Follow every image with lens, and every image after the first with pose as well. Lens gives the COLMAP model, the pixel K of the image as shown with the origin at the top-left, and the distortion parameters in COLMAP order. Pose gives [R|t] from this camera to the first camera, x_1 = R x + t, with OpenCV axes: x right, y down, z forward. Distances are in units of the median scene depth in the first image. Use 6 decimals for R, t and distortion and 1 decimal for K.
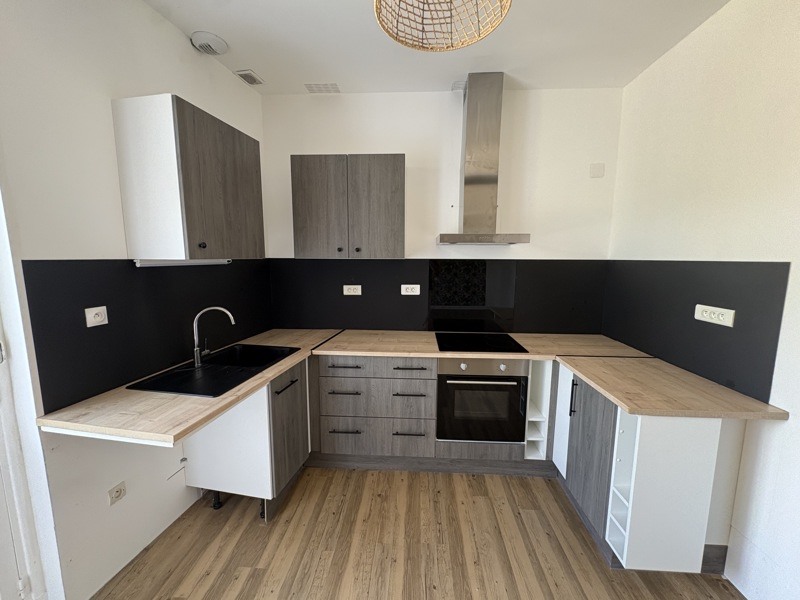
lens RADIAL K [[322.1, 0, 397.3], [0, 322.1, 299.8], [0, 0, 1]] dist [-0.002603, 0.000057]
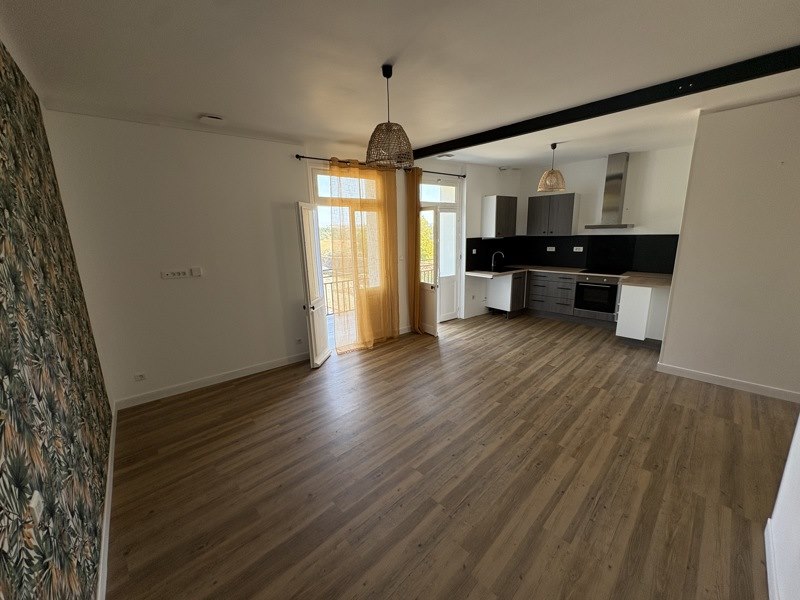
lens RADIAL K [[322.1, 0, 400.3], [0, 322.1, 300.8], [0, 0, 1]] dist [-0.002603, 0.000057]
pose [[0.735346, 0.120152, -0.666955, 0.808227], [-0.061499, 0.991928, 0.110890, 0.184495], [0.674895, -0.040526, 0.736800, -1.813942]]
